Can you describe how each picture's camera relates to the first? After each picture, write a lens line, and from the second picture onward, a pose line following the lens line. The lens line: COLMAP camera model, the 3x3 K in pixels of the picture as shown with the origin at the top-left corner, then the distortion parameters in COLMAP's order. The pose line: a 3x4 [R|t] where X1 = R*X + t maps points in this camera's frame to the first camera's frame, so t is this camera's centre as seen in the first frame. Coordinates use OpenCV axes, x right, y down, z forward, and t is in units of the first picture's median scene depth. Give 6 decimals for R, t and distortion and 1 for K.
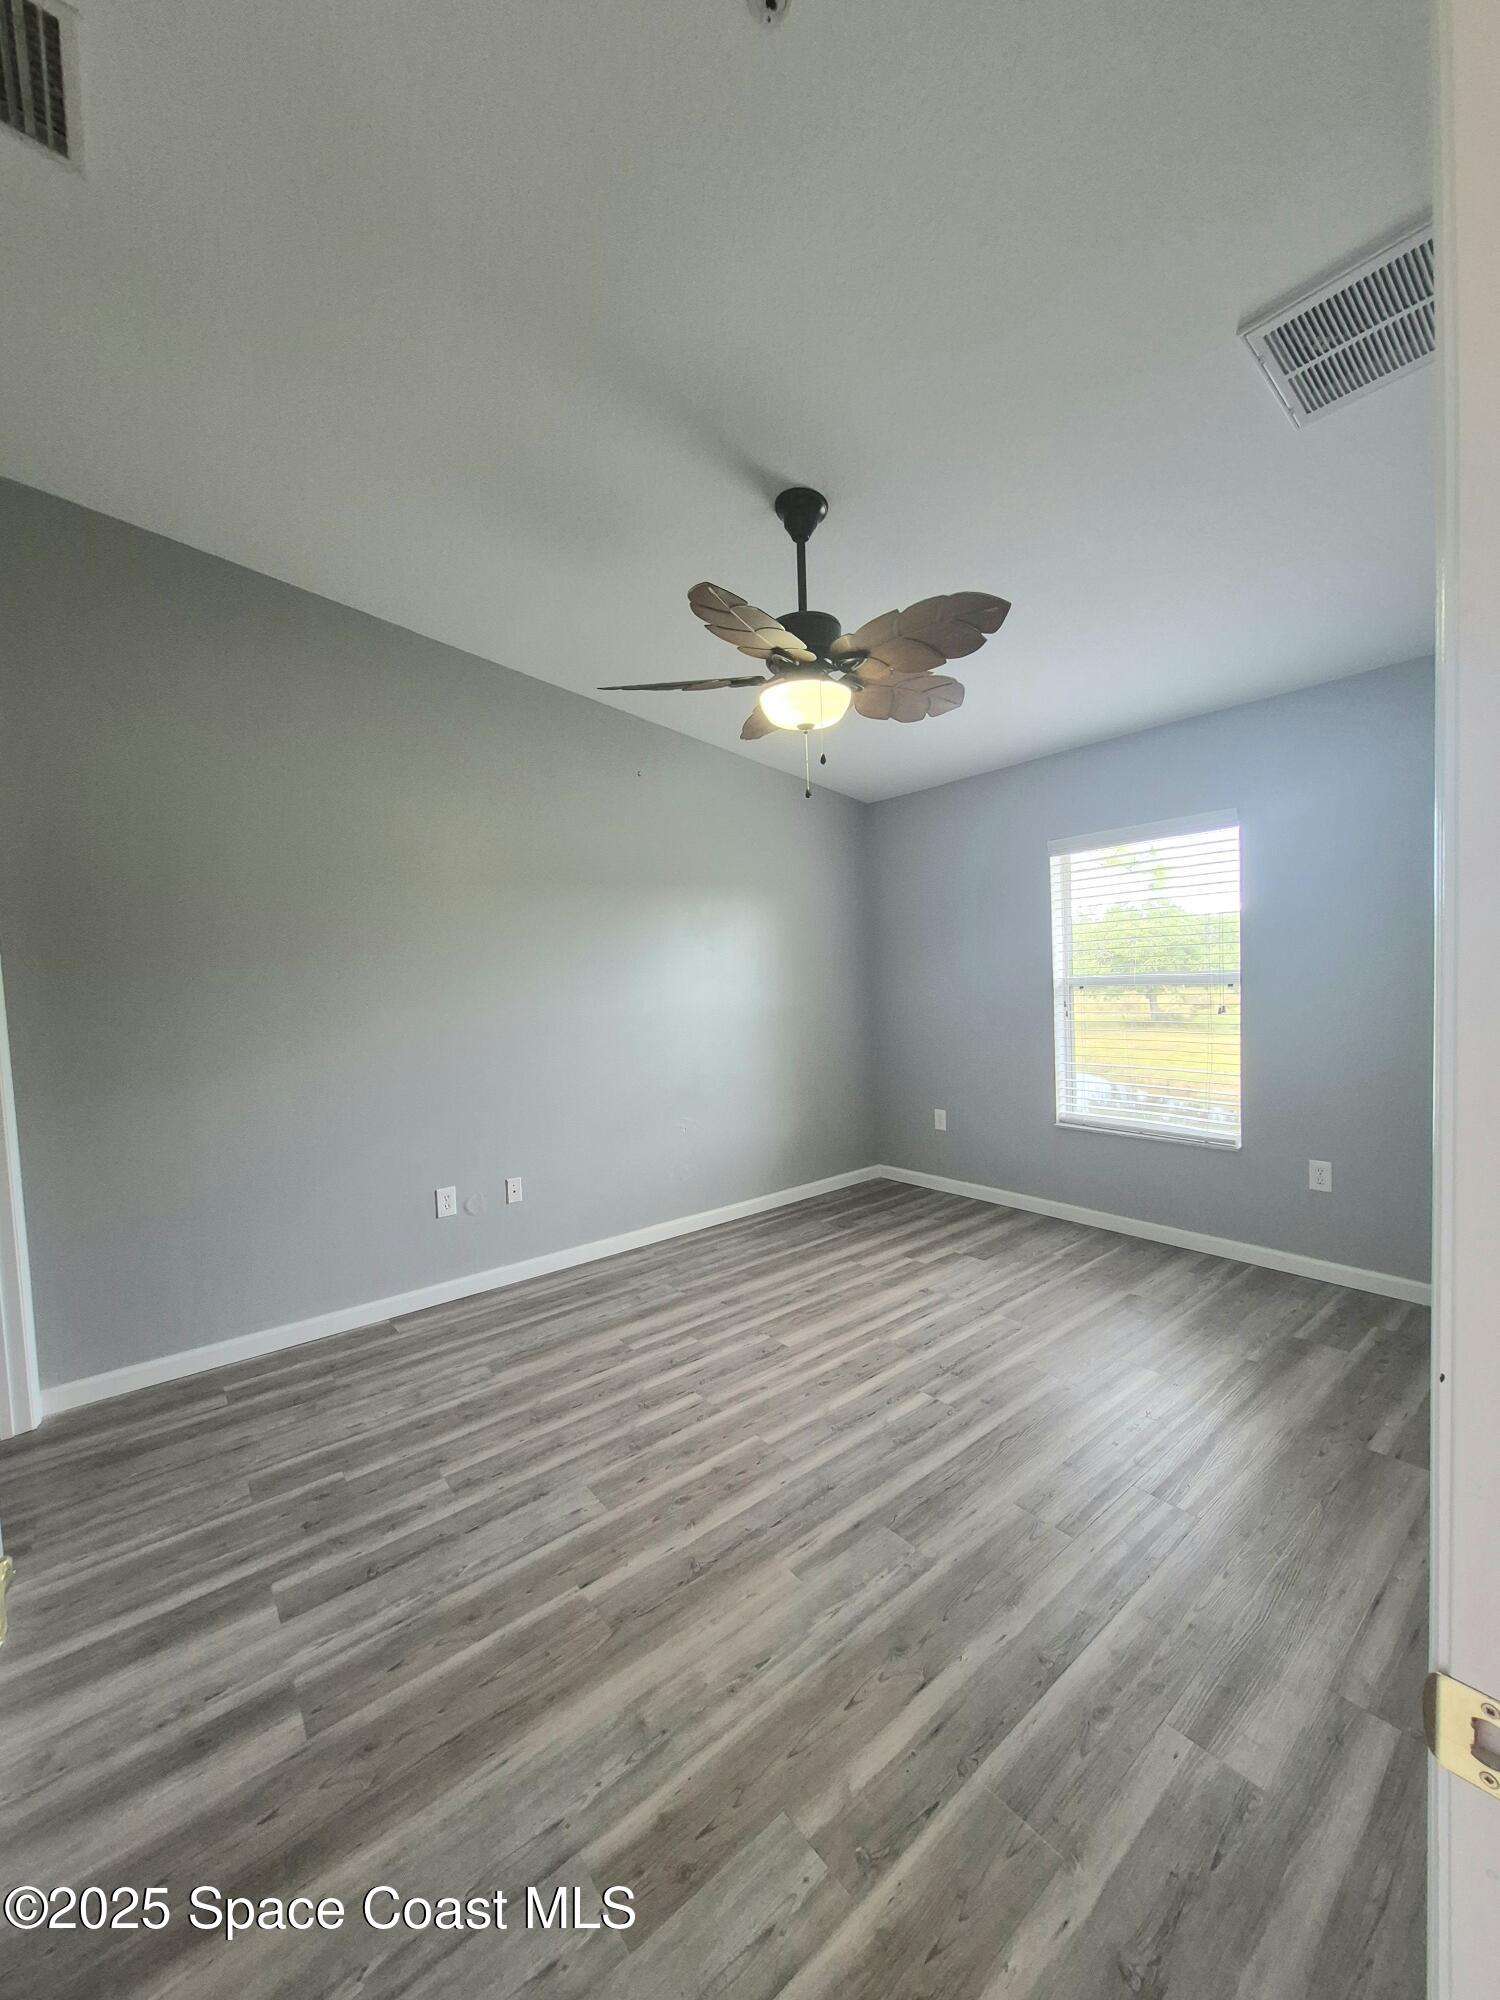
lens RADIAL K [[785.2, 0, 743.6], [0, 785.2, 1008.9], [0, 0, 1]] dist [-0.000032, -0.000005]
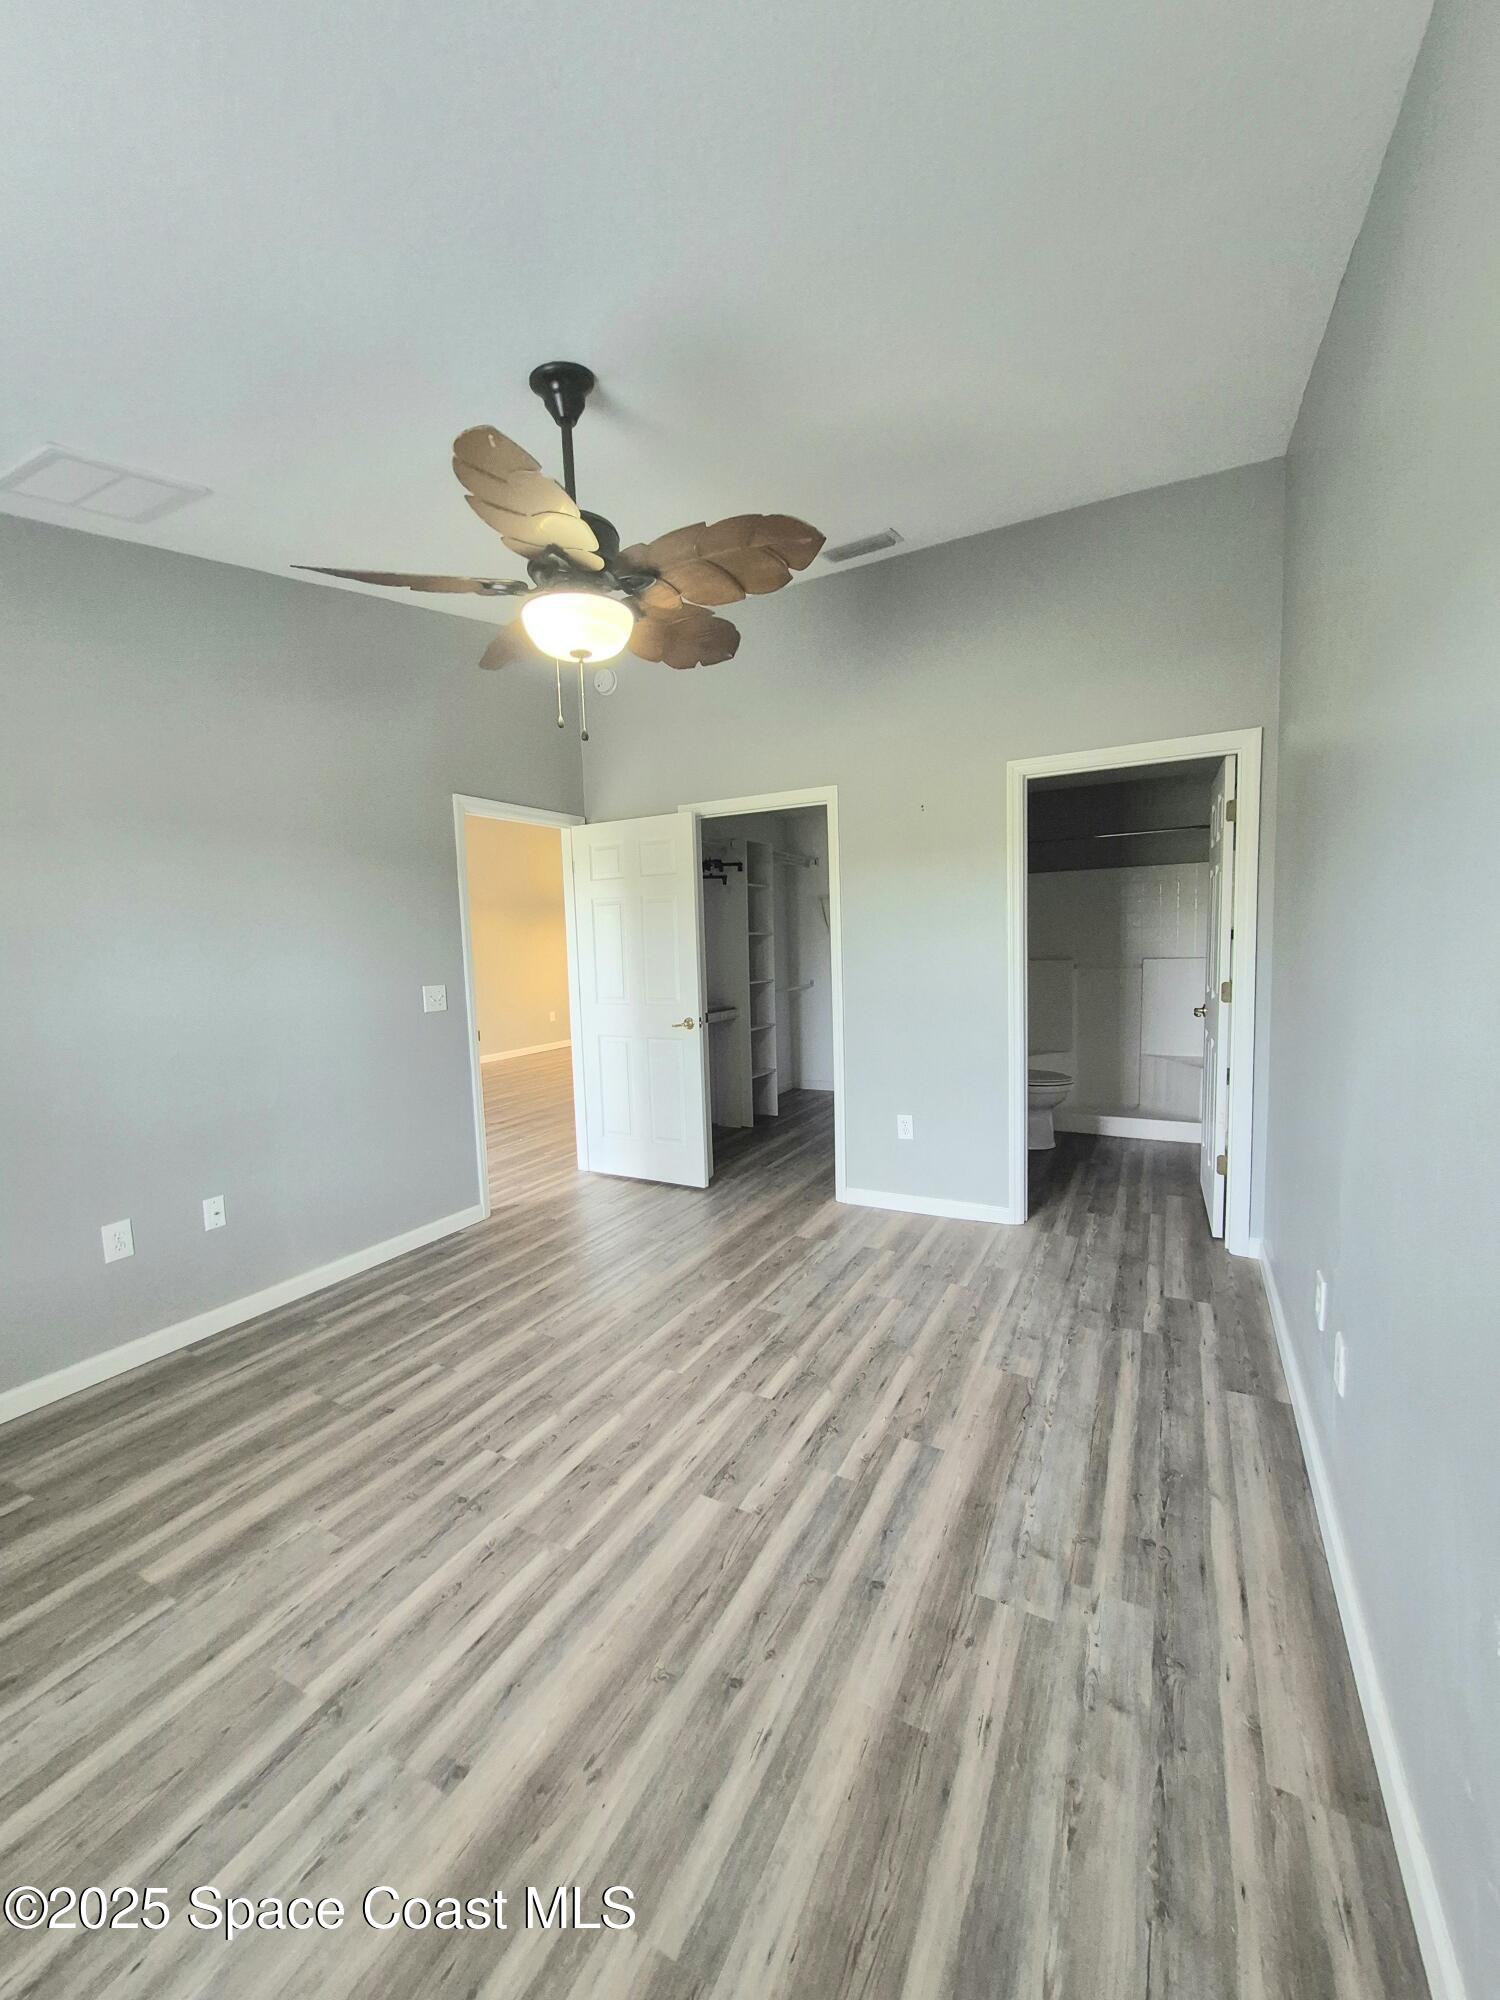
lens RADIAL K [[785.2, 0, 743.6], [0, 785.2, 1008.9], [0, 0, 1]] dist [-0.000032, -0.000005]
pose [[-0.917187, 0.107371, -0.383718, 0.257100], [0.051902, 0.986998, 0.152119, -0.089876], [0.395062, 0.119605, -0.910835, 1.702351]]
